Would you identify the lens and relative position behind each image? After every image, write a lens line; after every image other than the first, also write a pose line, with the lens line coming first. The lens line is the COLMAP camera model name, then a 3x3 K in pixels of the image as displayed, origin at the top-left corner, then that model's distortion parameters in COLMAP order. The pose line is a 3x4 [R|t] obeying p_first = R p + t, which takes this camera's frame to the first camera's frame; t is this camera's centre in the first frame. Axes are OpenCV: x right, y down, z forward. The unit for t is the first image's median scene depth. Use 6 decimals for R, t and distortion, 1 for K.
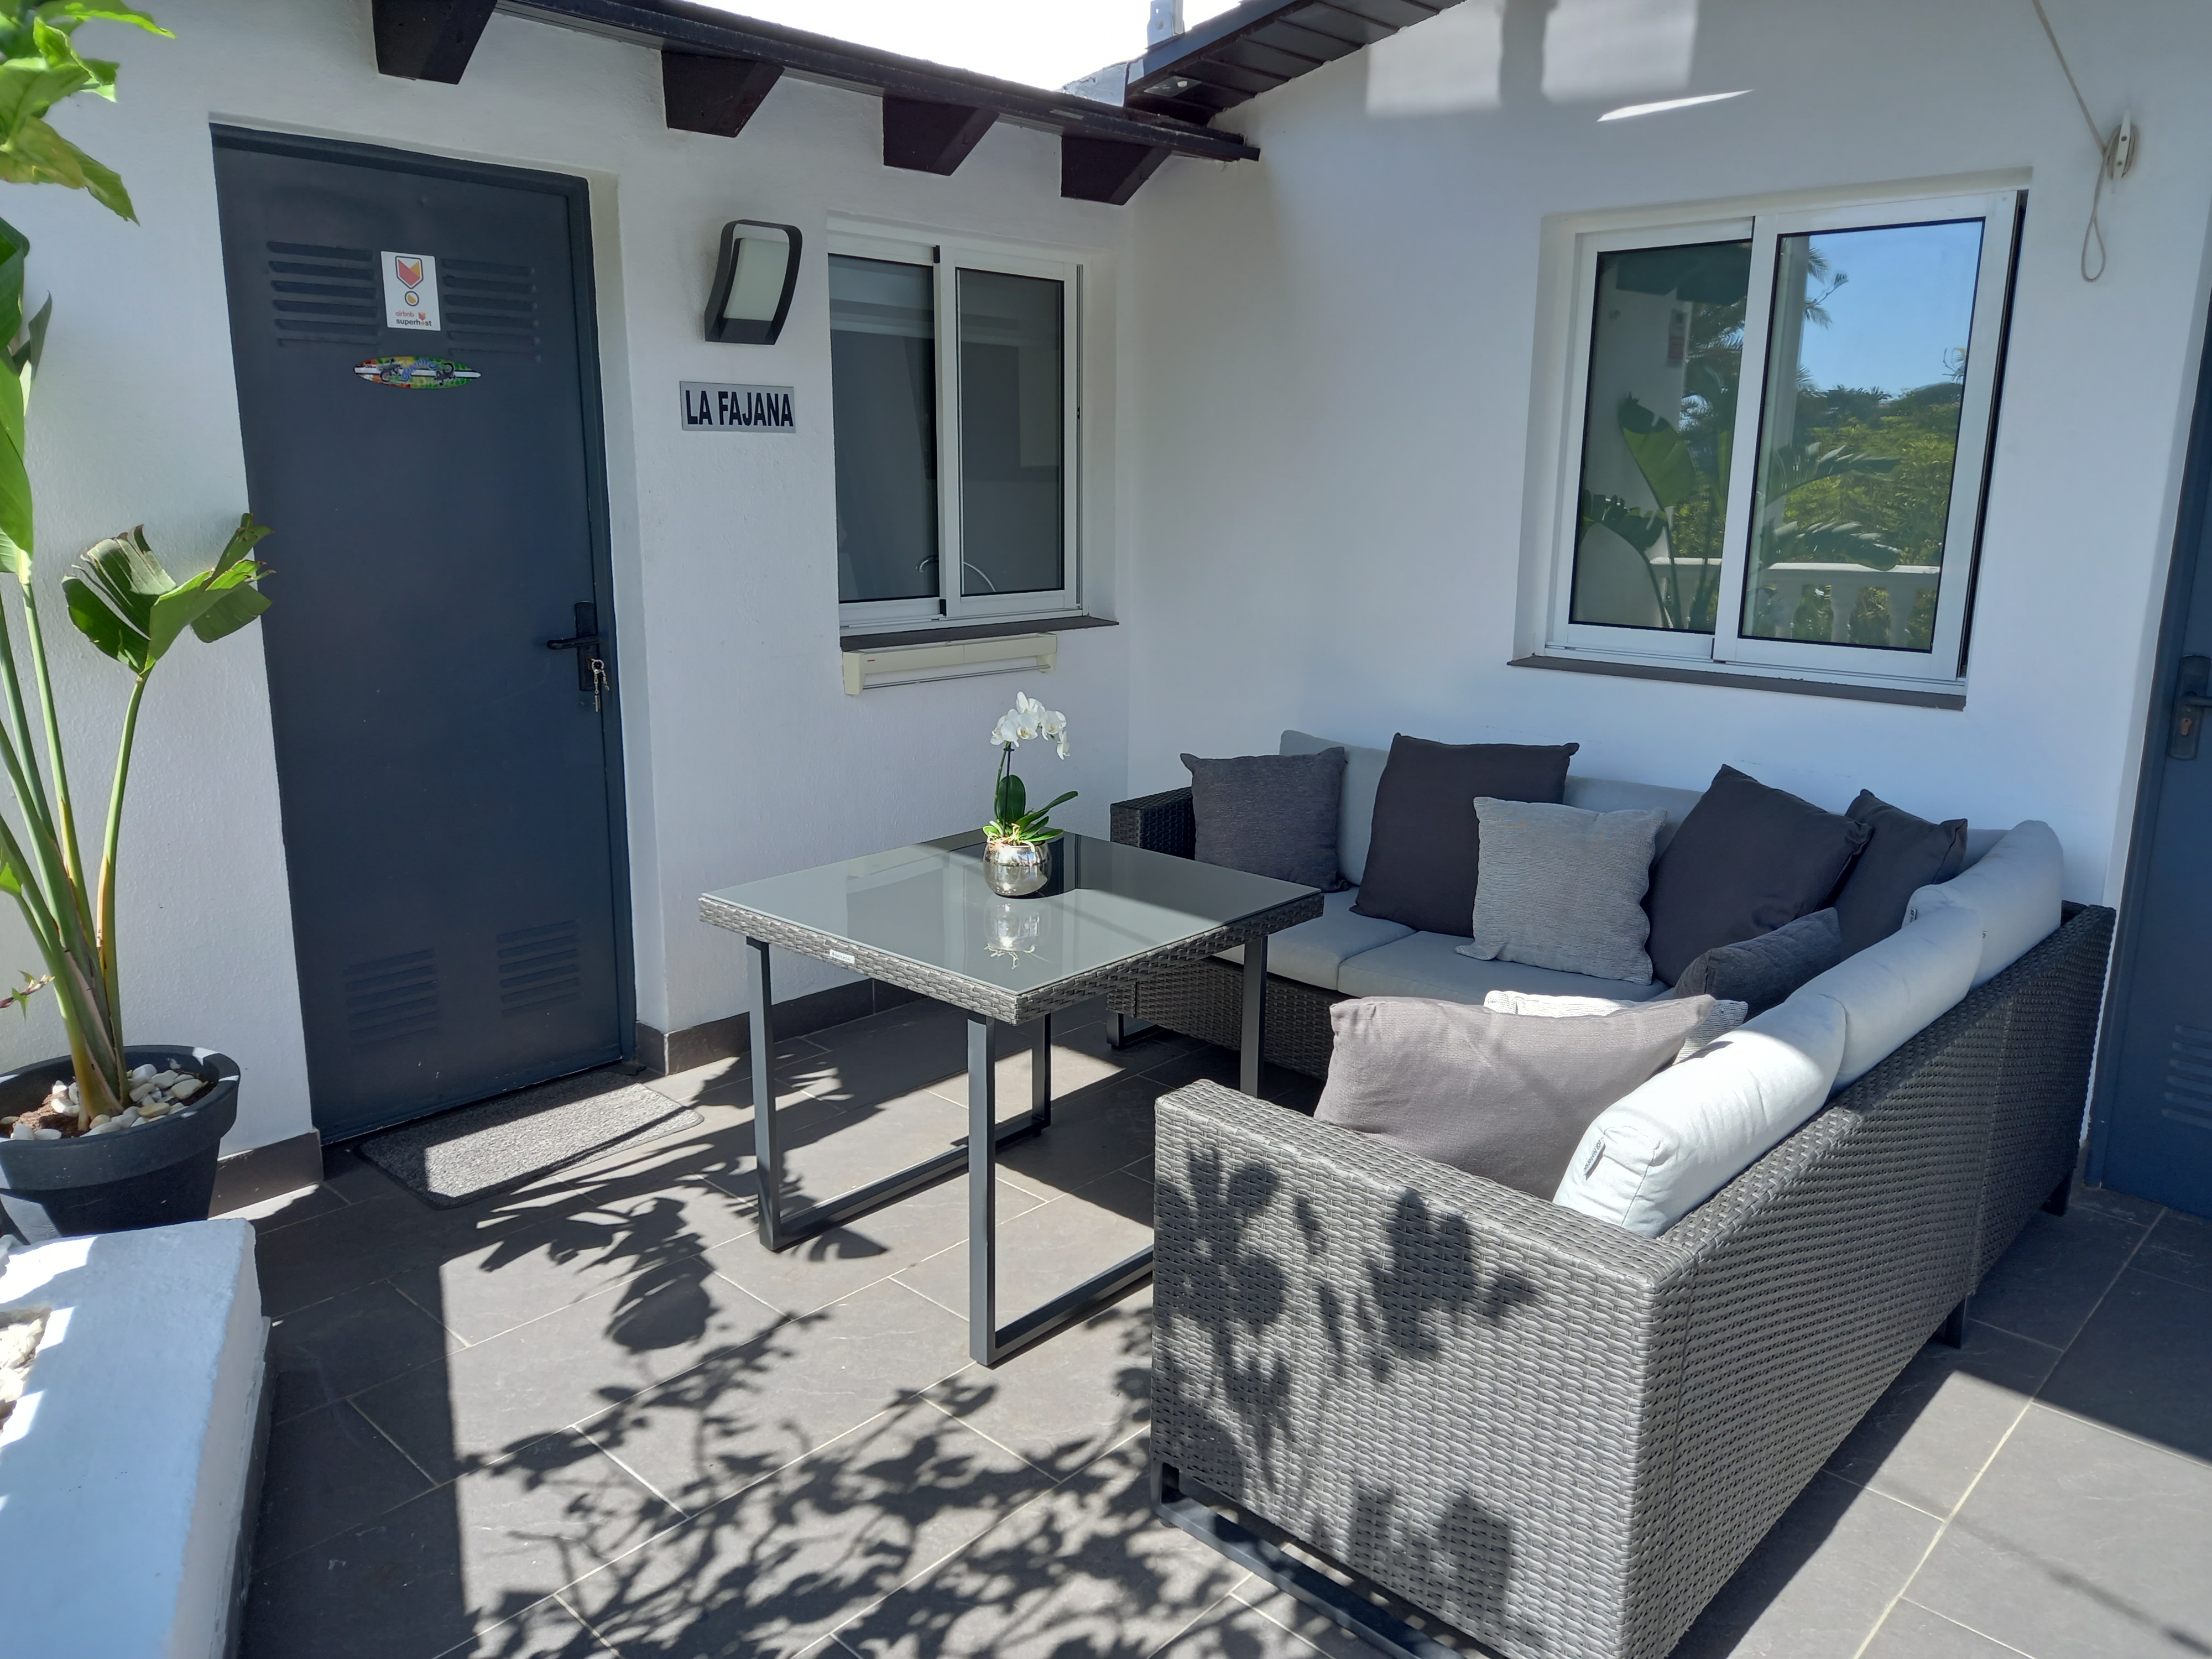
lens RADIAL K [[1631.7, 0, 1101.1], [0, 1631.7, 819.3], [0, 0, 1]] dist [0.072217, -0.070641]
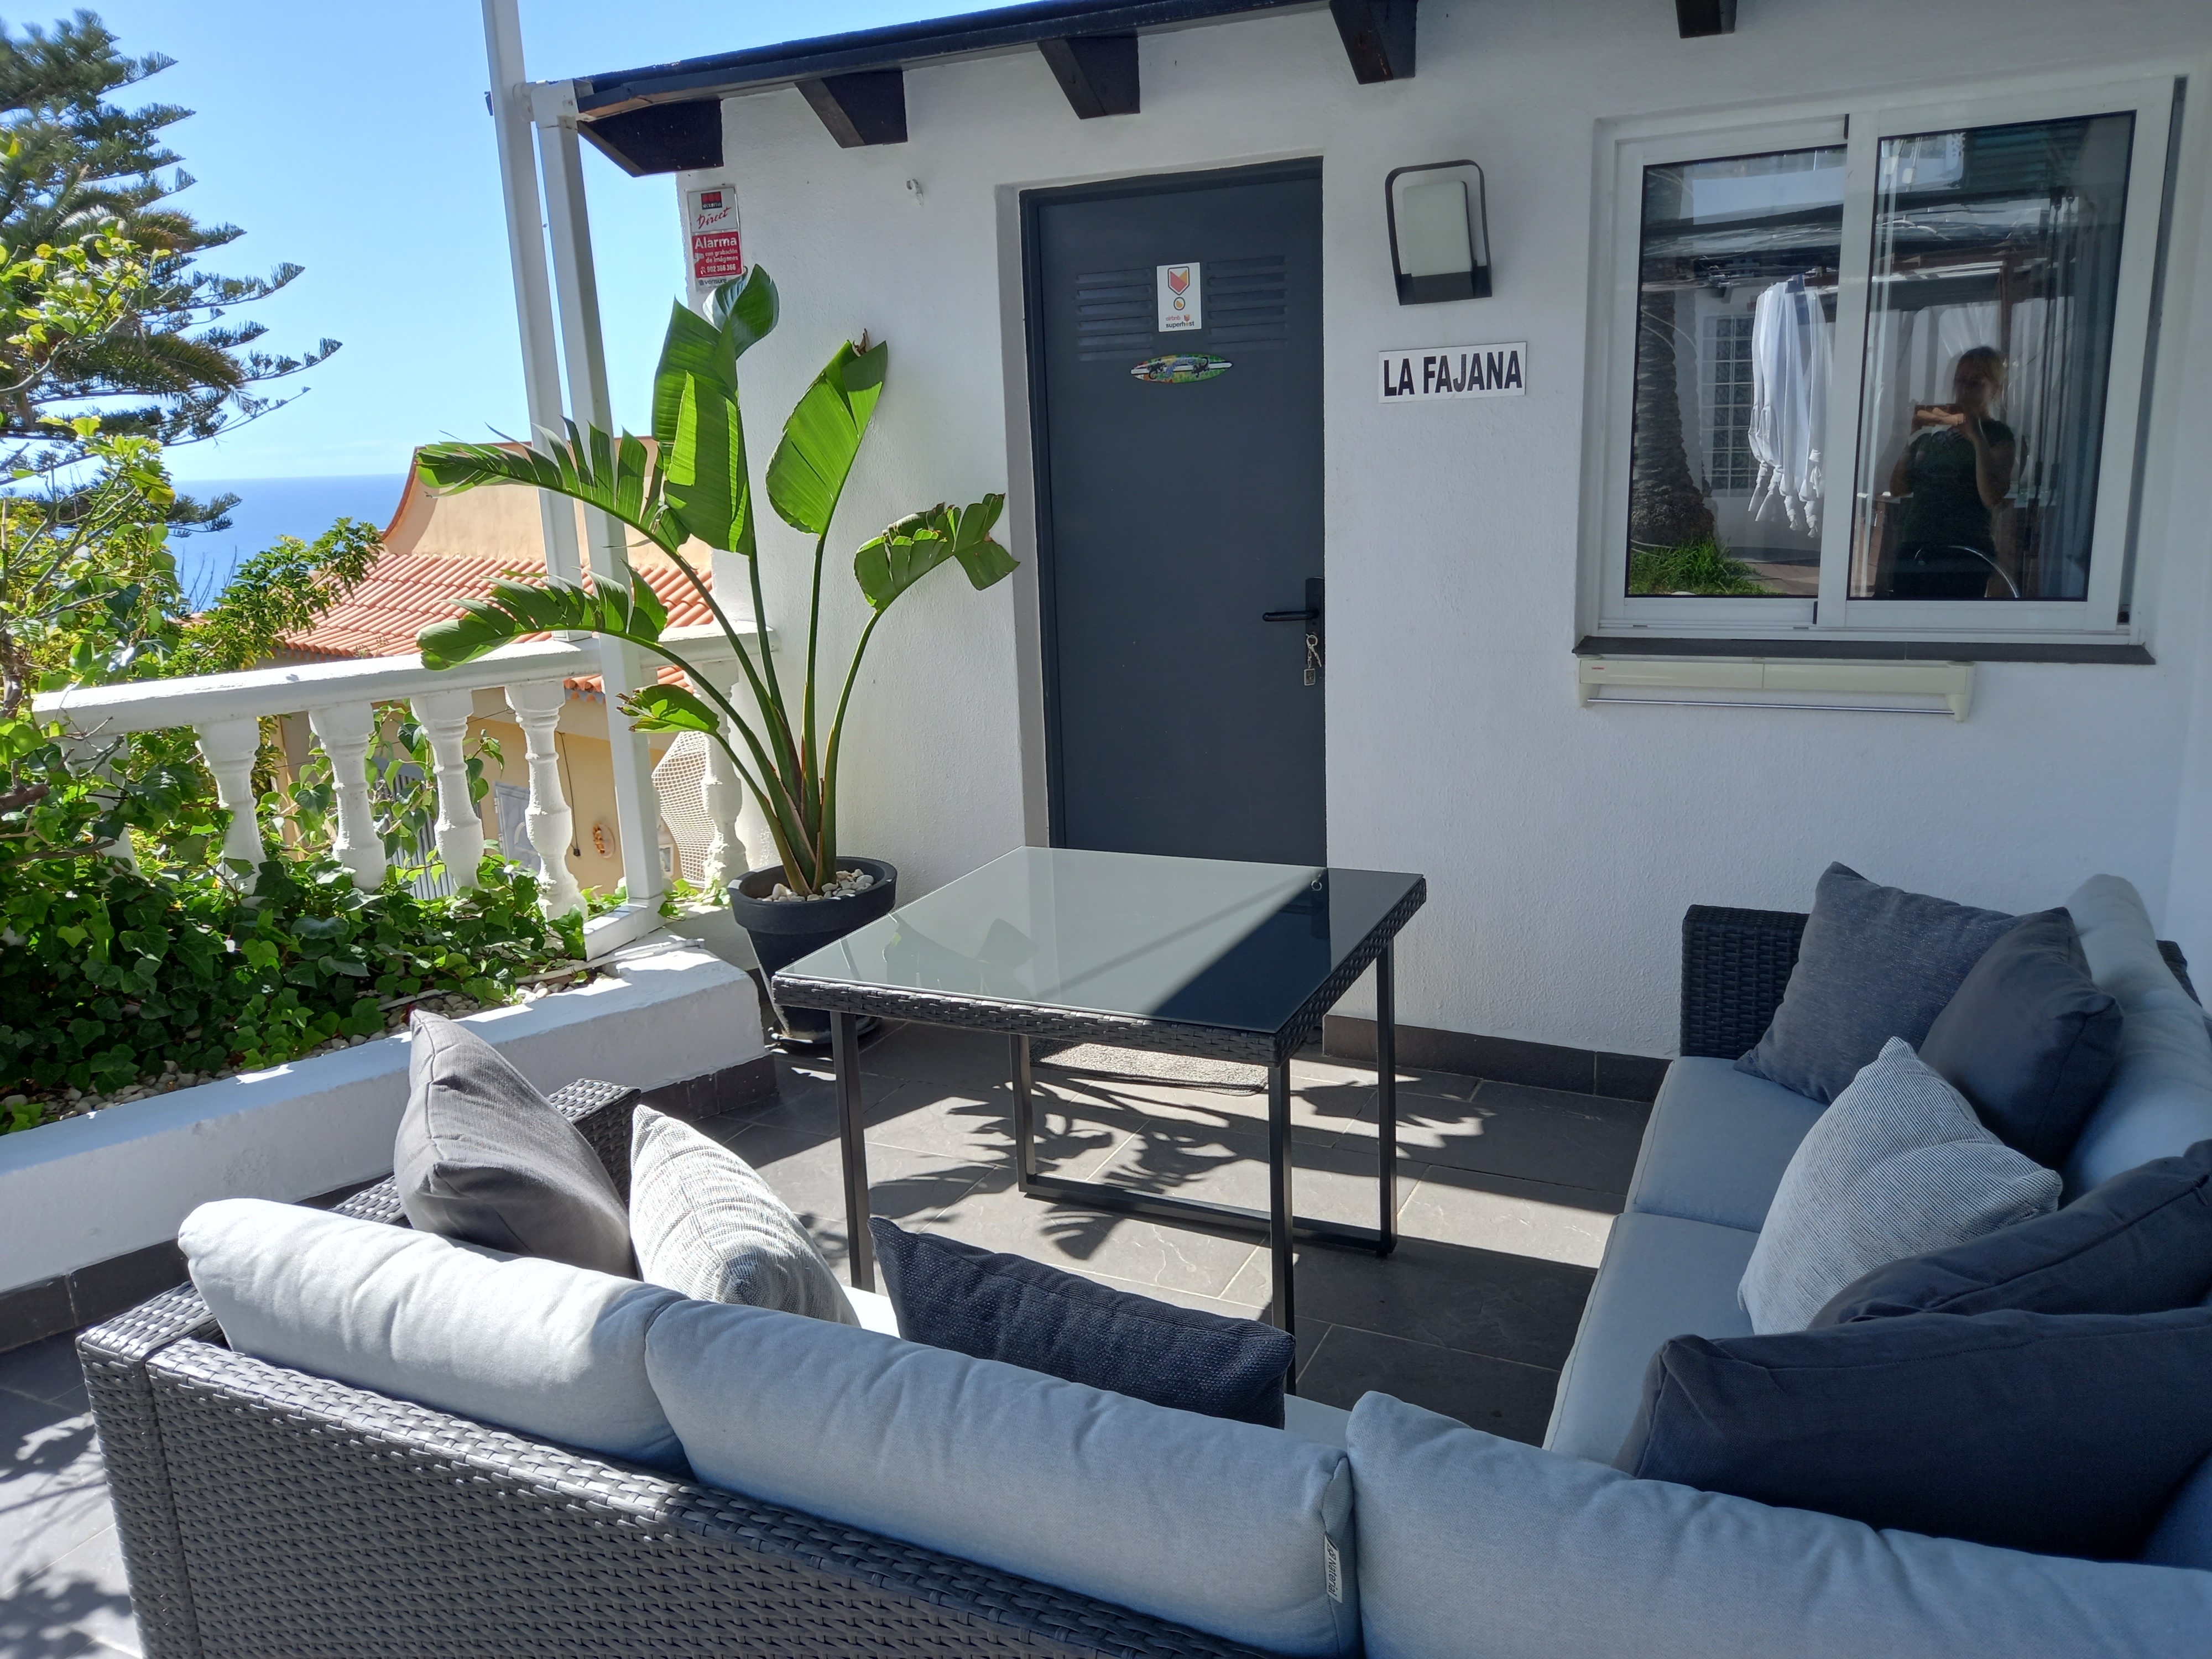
lens RADIAL K [[1612.3, 0, 1117.0], [0, 1612.3, 817.1], [0, 0, 1]] dist [0.071366, -0.064376]
pose [[0.280330, 0.190158, -0.940880, 0.671203], [-0.175390, 0.973828, 0.144560, -0.121338], [0.943745, 0.124496, 0.306345, 0.645199]]
